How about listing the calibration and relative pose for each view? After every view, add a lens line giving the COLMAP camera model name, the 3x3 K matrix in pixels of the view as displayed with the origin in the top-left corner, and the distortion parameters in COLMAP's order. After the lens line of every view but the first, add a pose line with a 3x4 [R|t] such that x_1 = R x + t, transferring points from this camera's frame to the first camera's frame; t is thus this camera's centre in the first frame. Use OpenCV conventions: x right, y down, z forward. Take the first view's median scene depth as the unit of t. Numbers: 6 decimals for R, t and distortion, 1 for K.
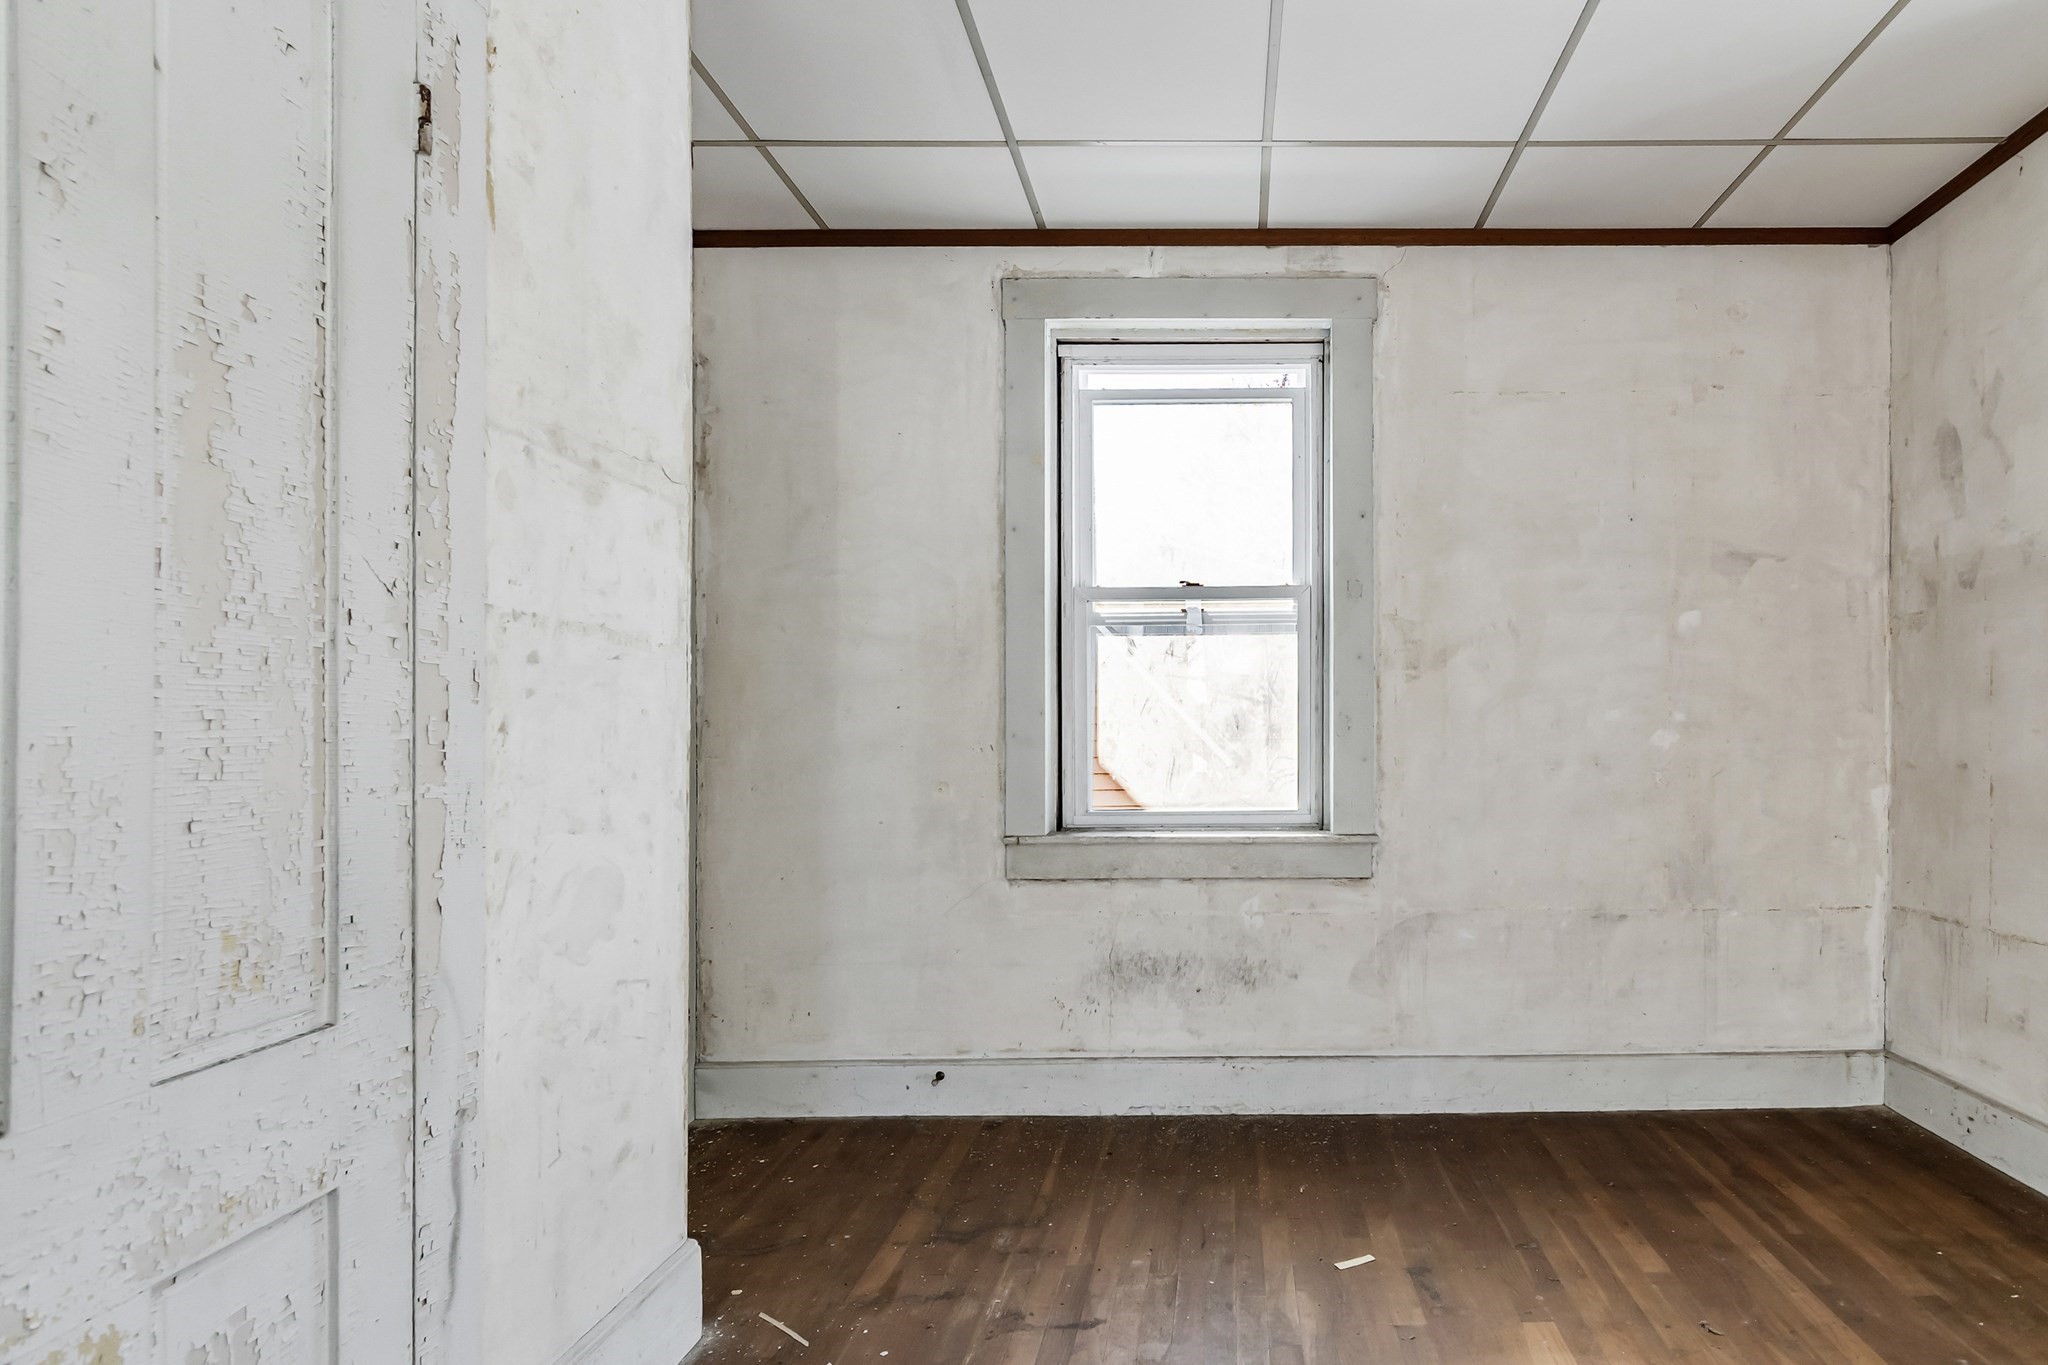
lens RADIAL K [[1102.7, 0, 1088.1], [0, 1102.7, 721.2], [0, 0, 1]] dist [-0.003349, 0.001248]
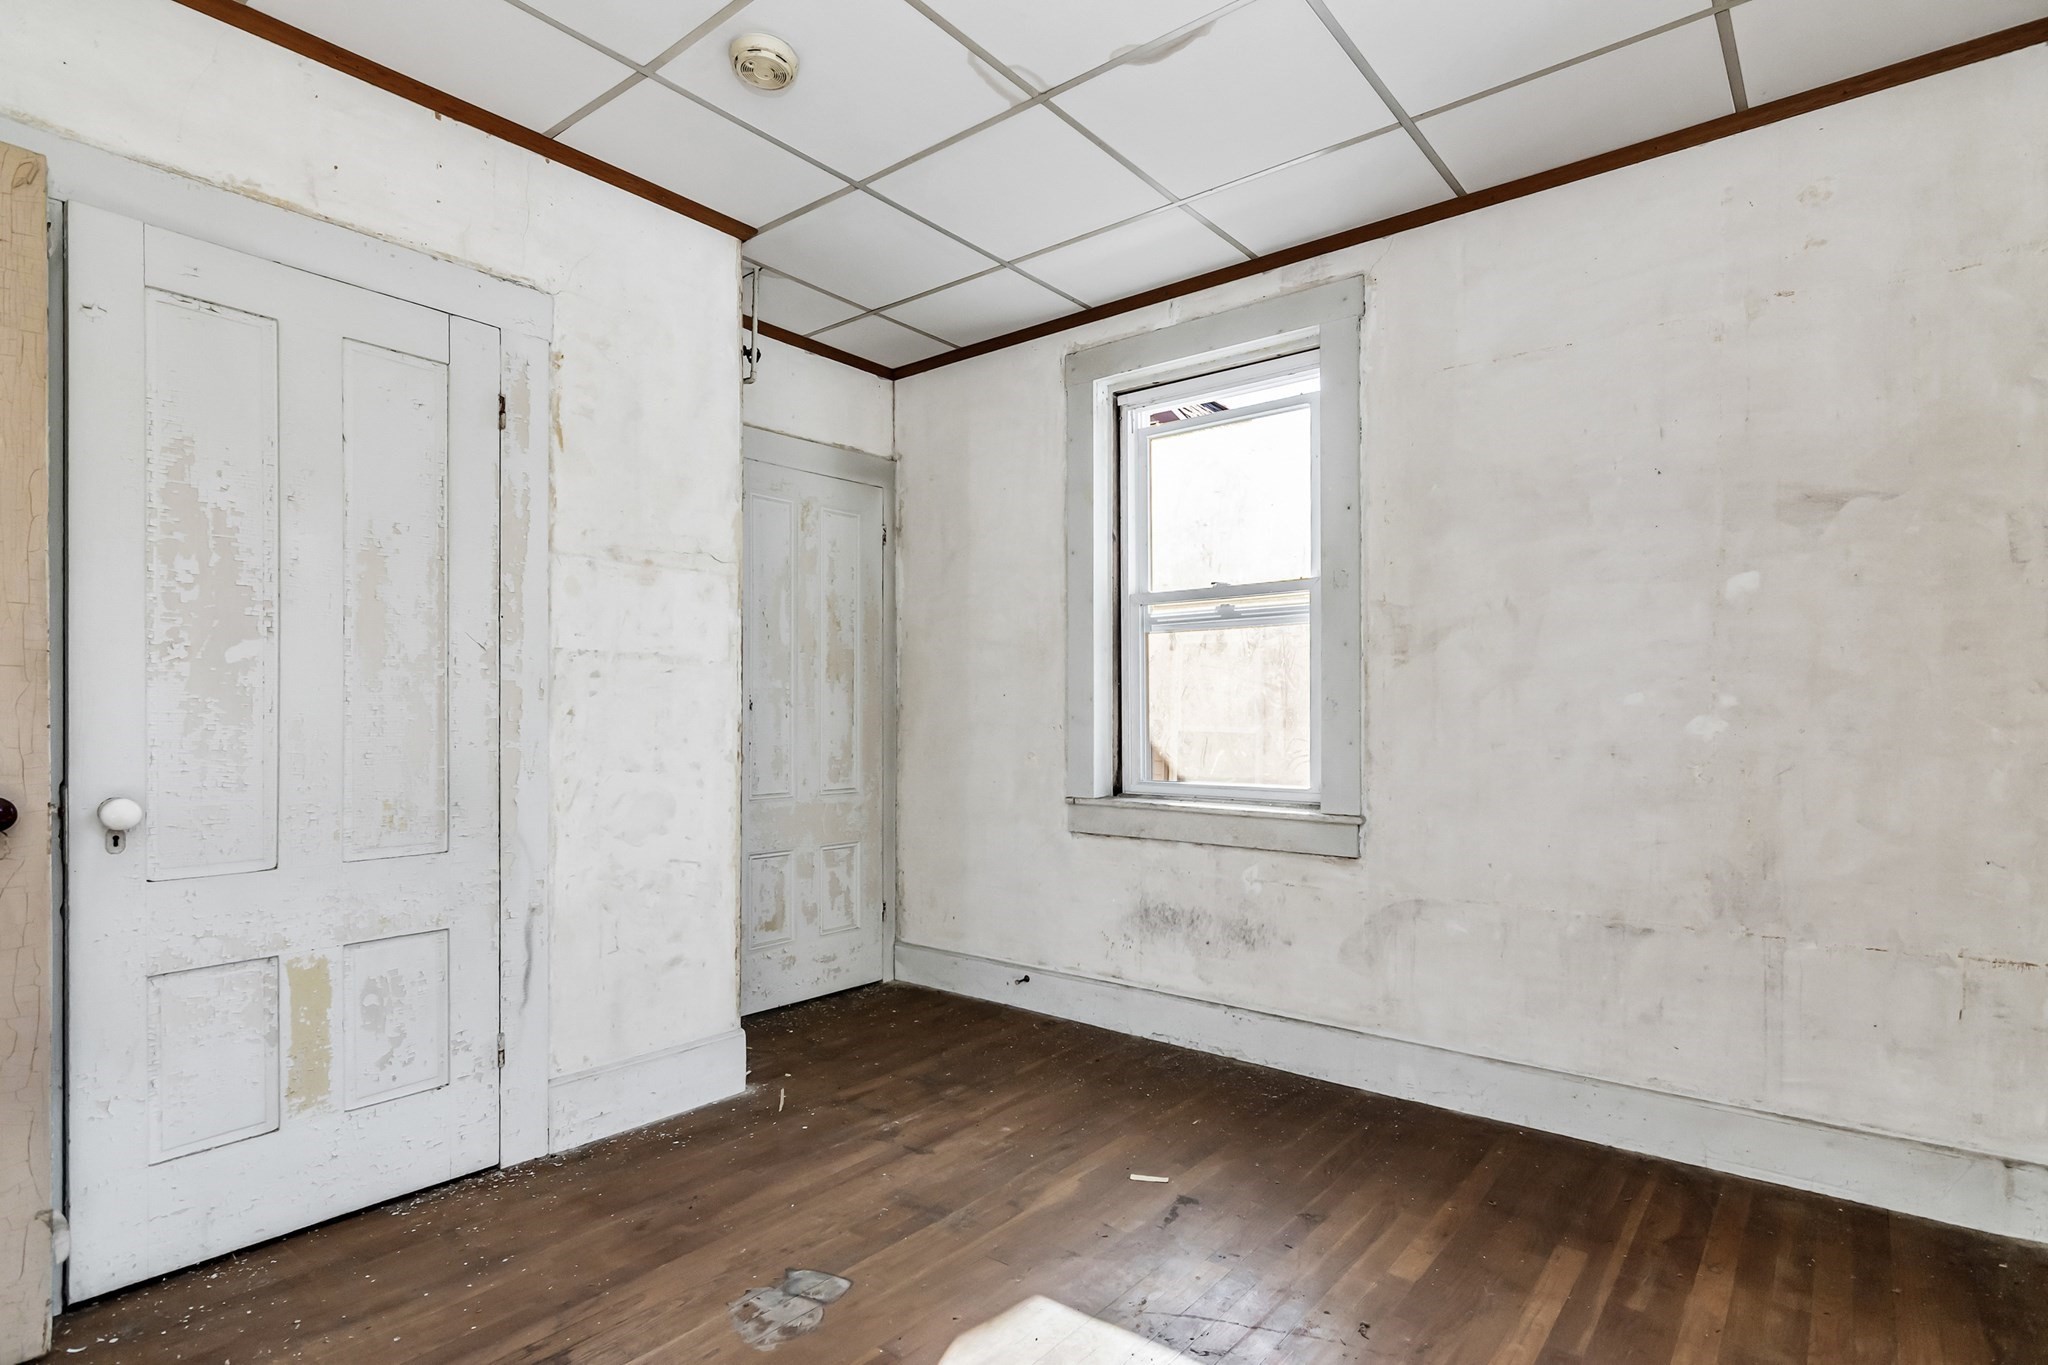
lens RADIAL K [[1006.0, 0, 1037.6], [0, 1006.0, 693.9], [0, 0, 1]] dist [-0.002118, 0.001864]
pose [[0.781485, -0.006808, -0.623887, 0.614606], [0.003674, 0.999973, -0.006310, -0.006453], [0.623913, 0.002639, 0.781489, 0.080392]]
